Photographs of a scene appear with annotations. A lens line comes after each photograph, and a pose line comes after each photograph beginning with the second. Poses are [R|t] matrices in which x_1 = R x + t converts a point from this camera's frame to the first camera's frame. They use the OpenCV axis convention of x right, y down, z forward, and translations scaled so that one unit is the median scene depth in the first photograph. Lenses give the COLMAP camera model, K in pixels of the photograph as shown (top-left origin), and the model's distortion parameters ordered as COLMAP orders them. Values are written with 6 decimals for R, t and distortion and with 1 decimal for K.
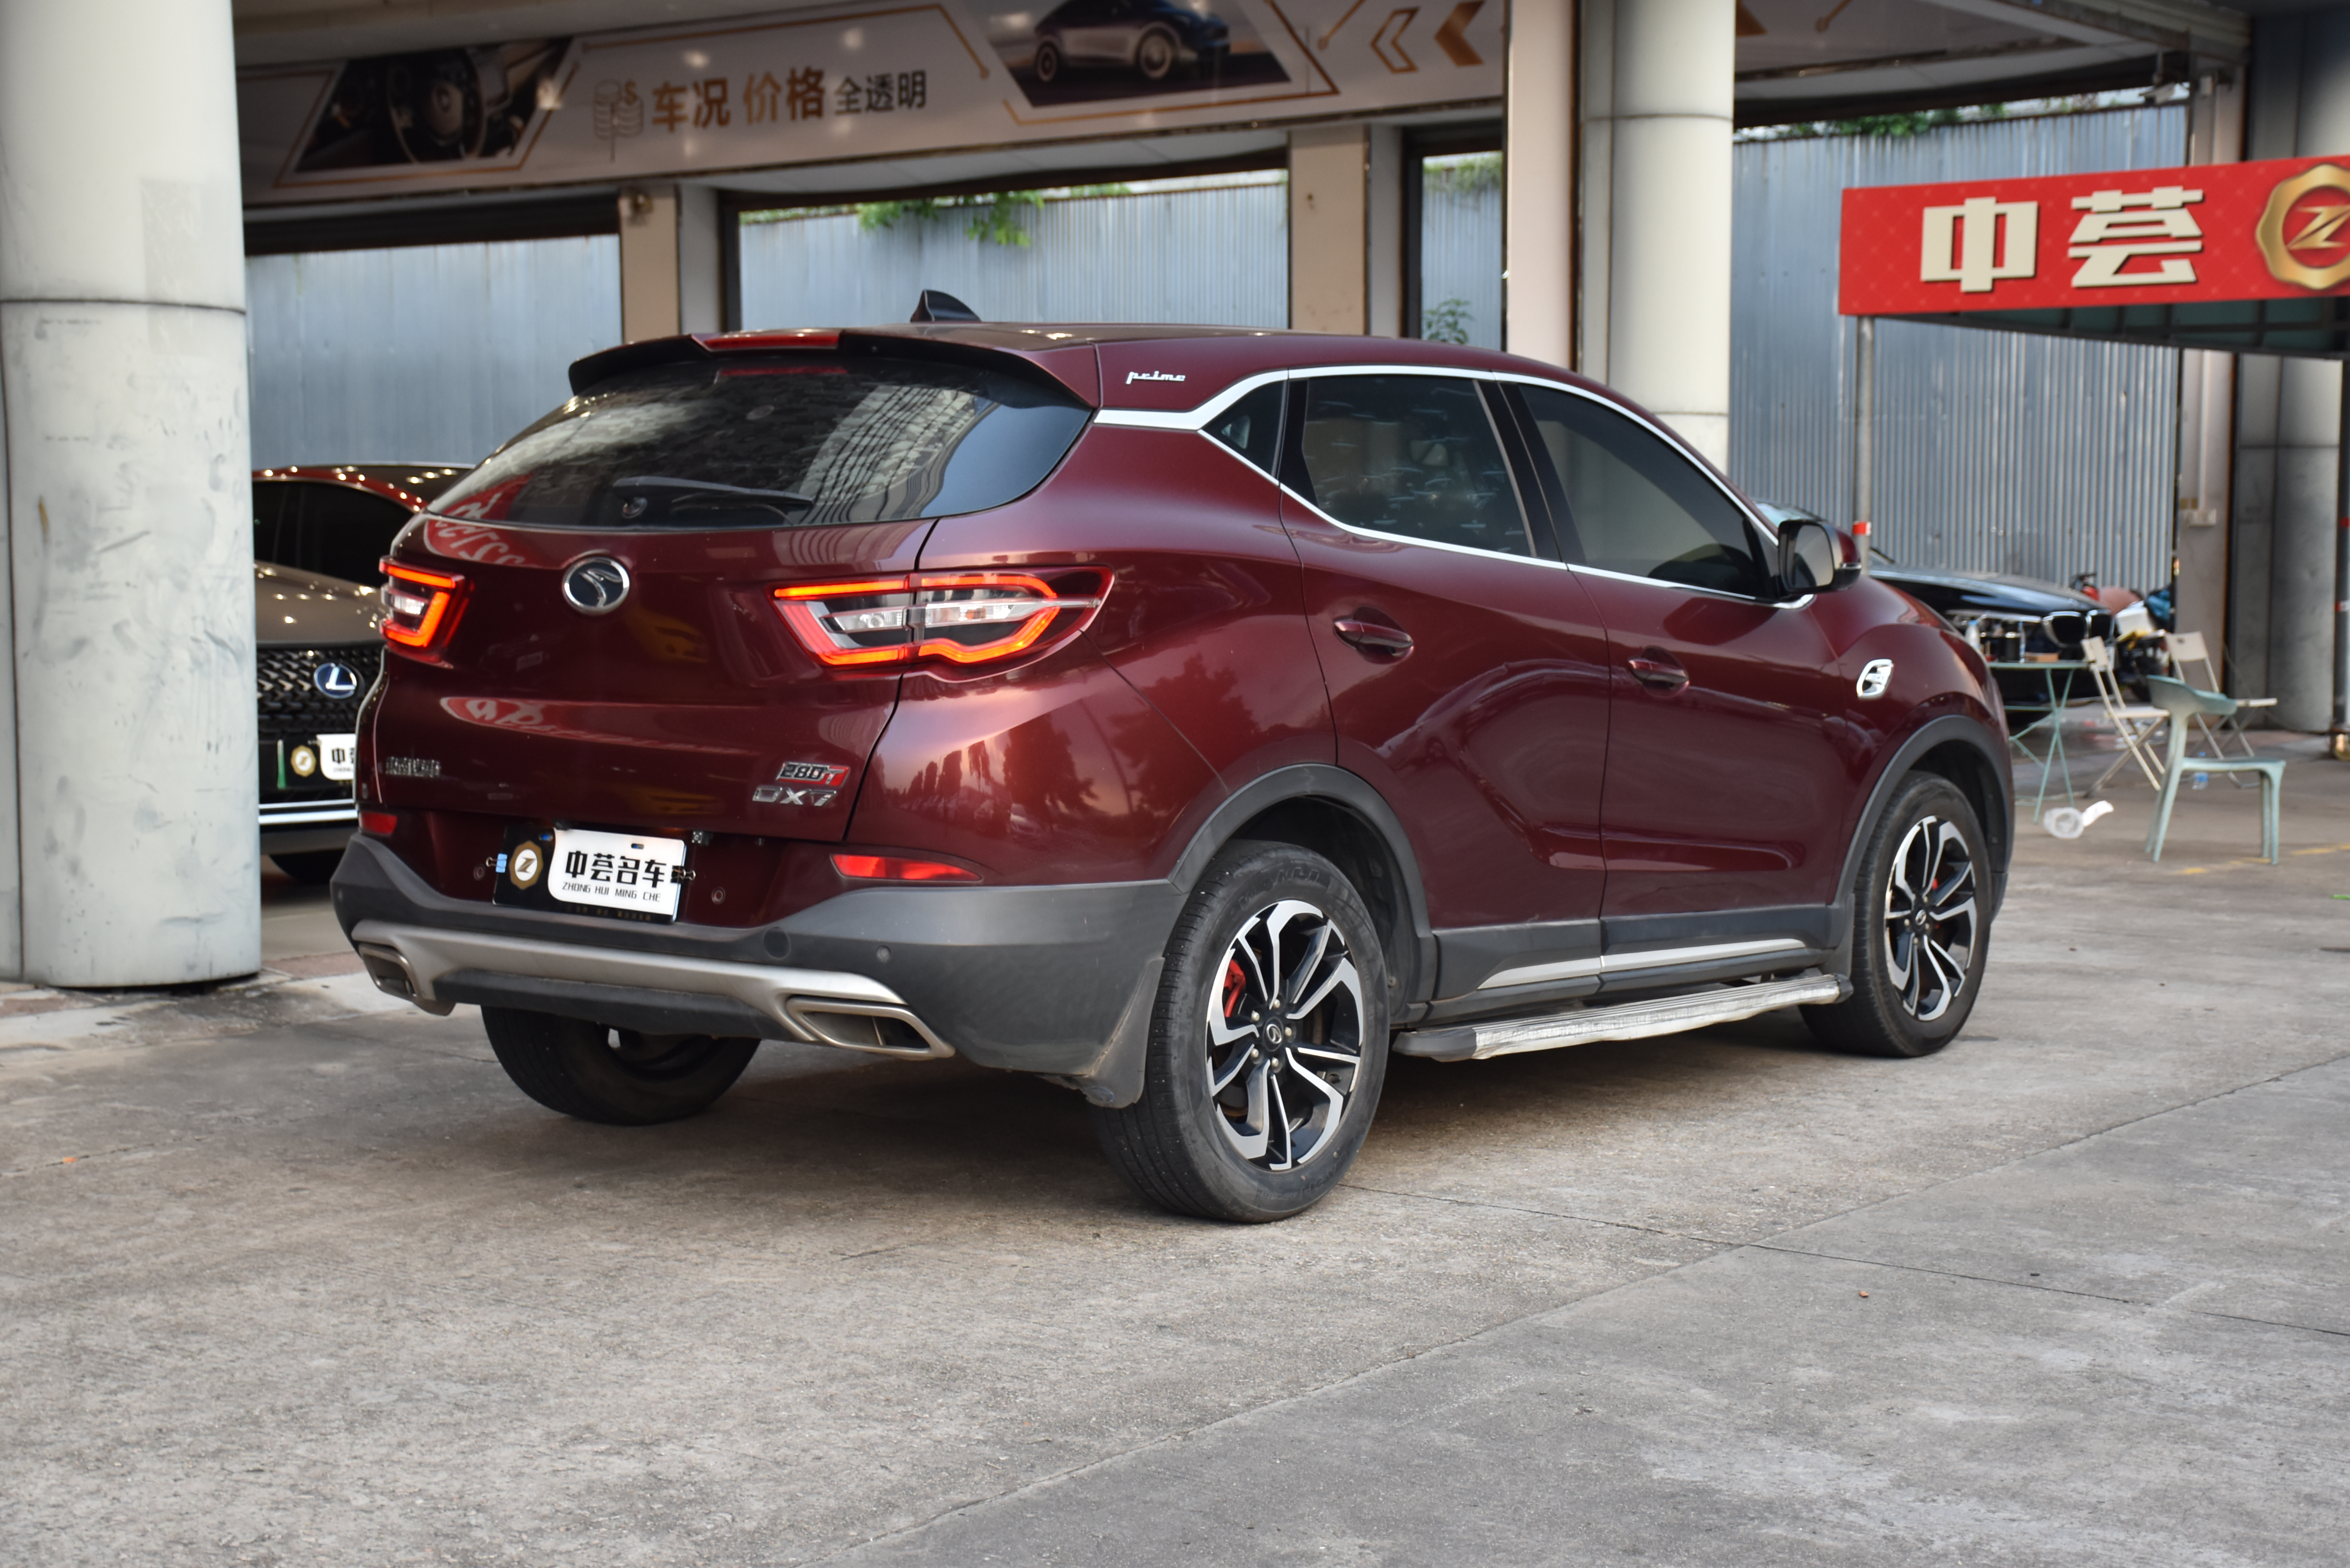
lens RADIAL K [[3548.1, 0, 1170.7], [0, 3548.1, 799.5], [0, 0, 1]] dist [0.137755, 0.682169]
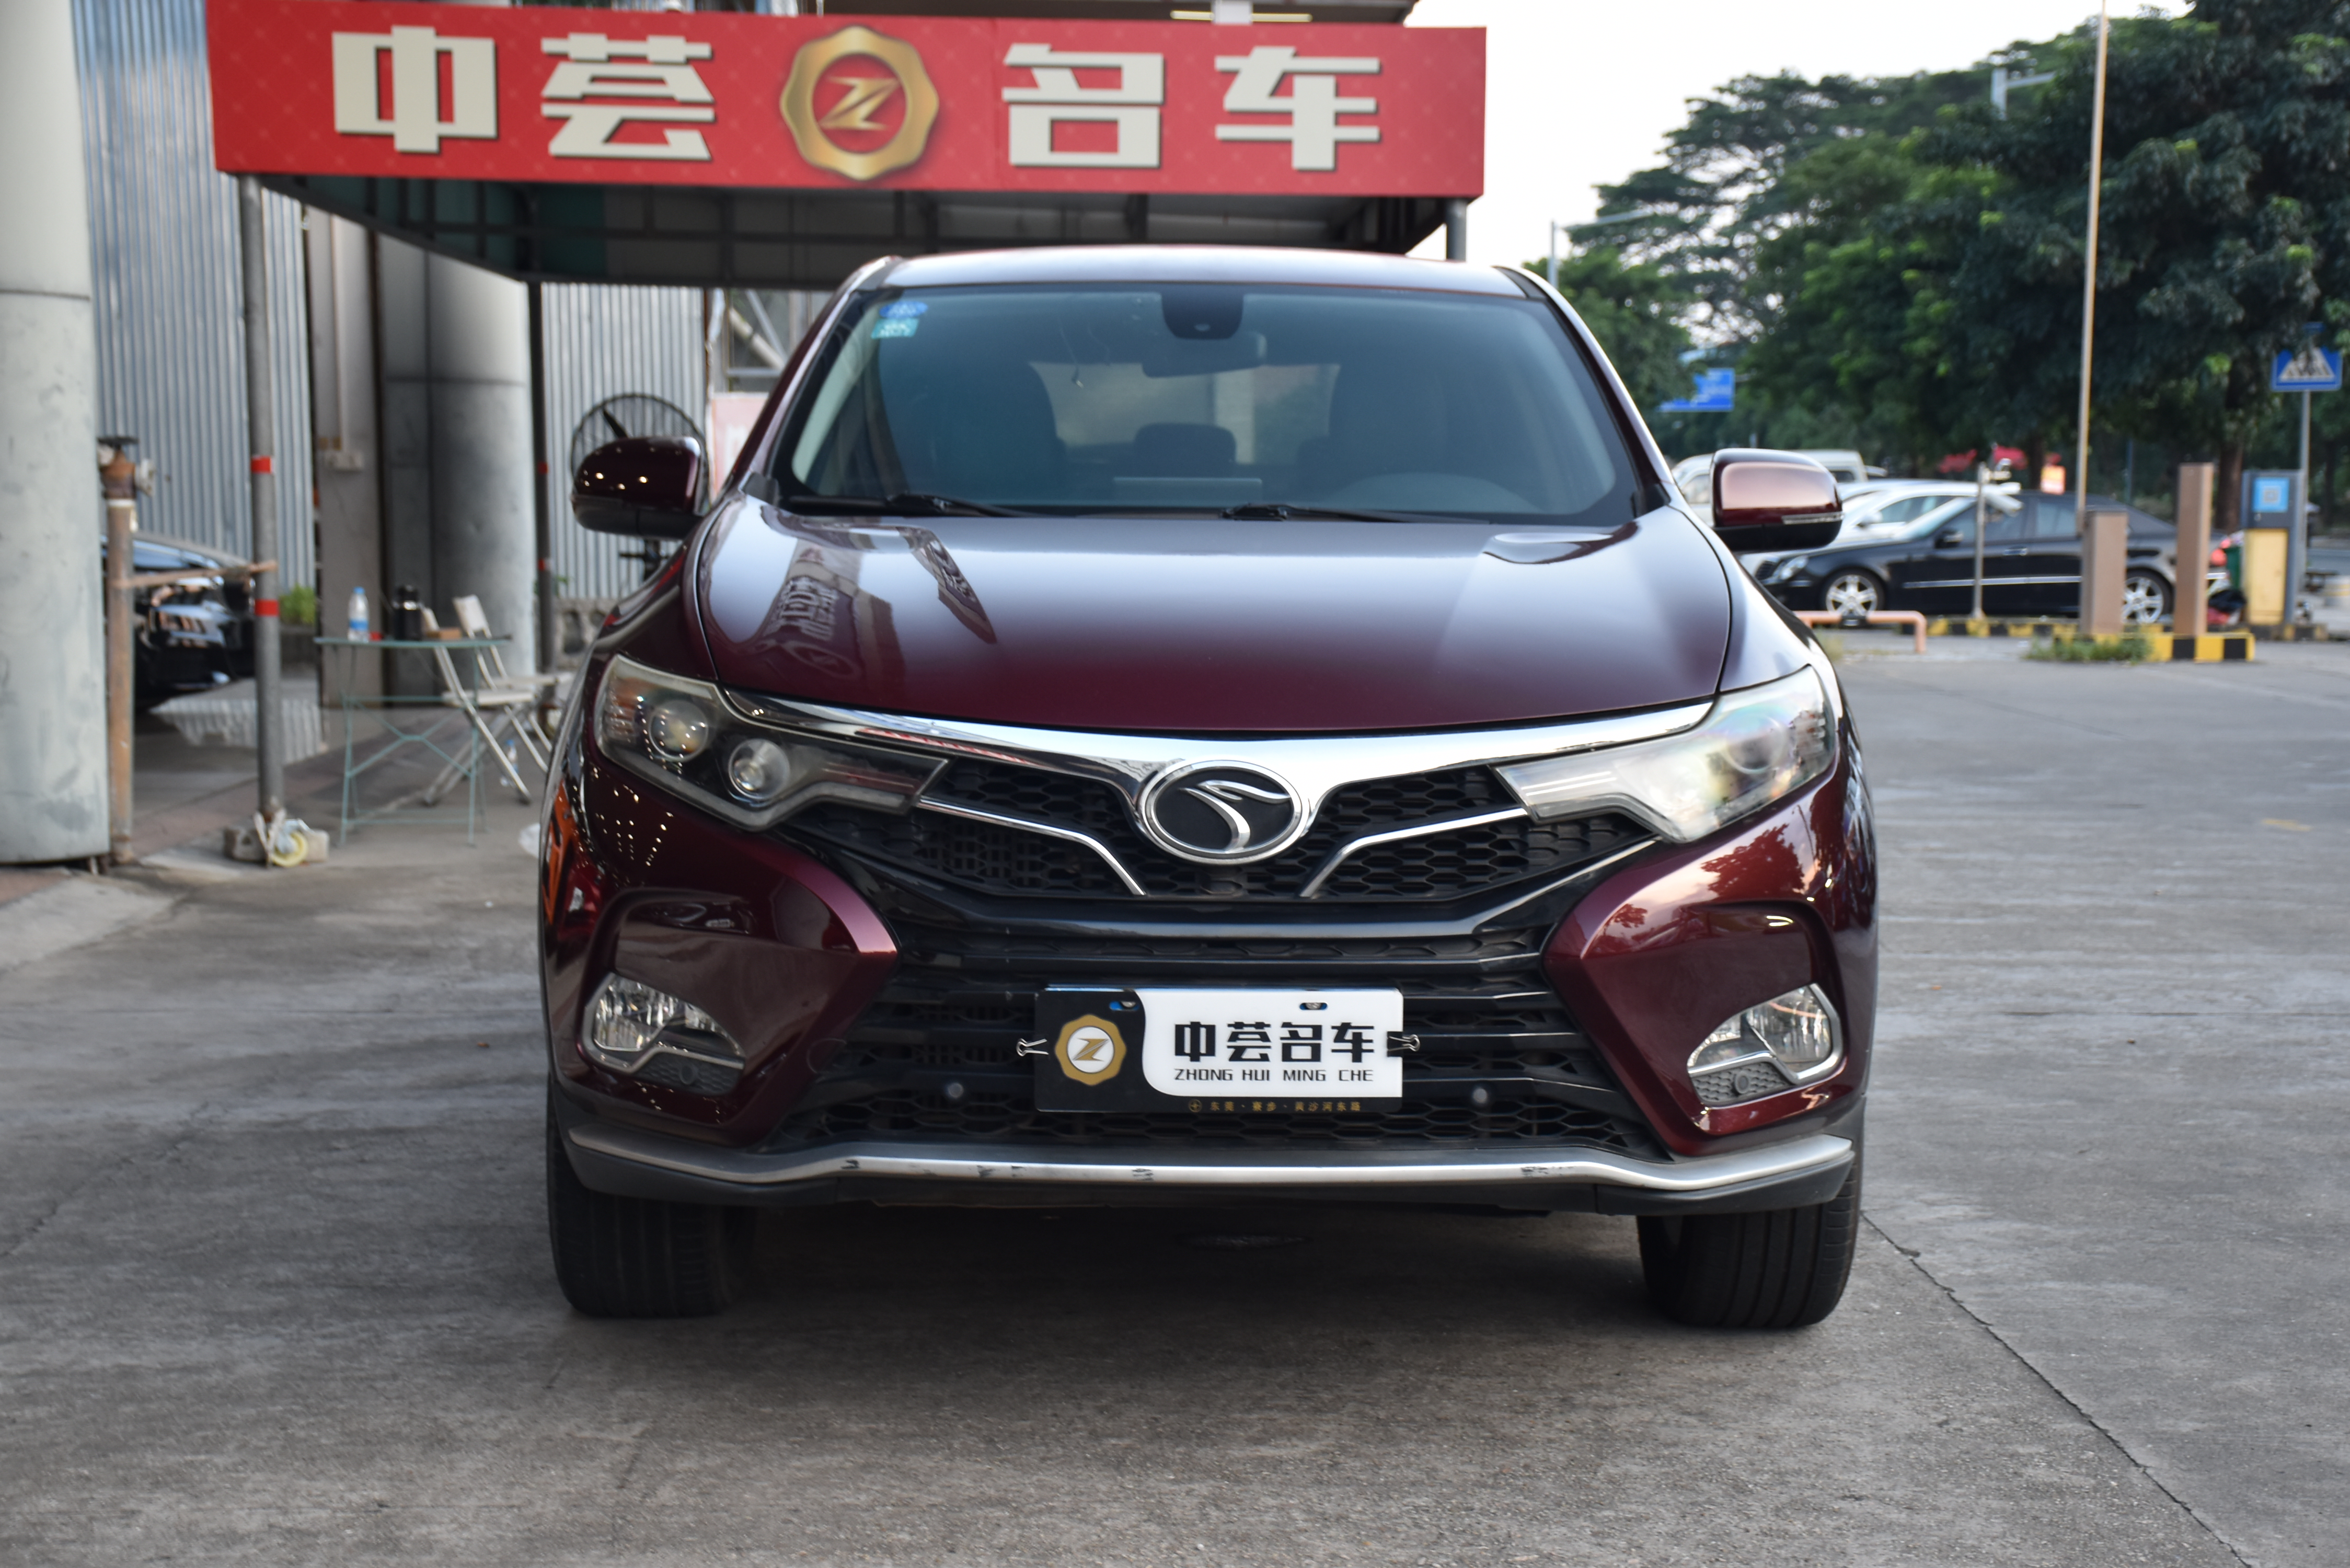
lens RADIAL K [[3533.1, 0, 1175.0], [0, 3533.1, 784.0], [0, 0, 1]] dist [0.153366, 0.597744]
pose [[0.783277, -0.055185, 0.619219, -0.074067], [0.049256, 0.998430, 0.026675, -0.012379], [-0.619719, 0.009607, 0.784765, 0.183875]]
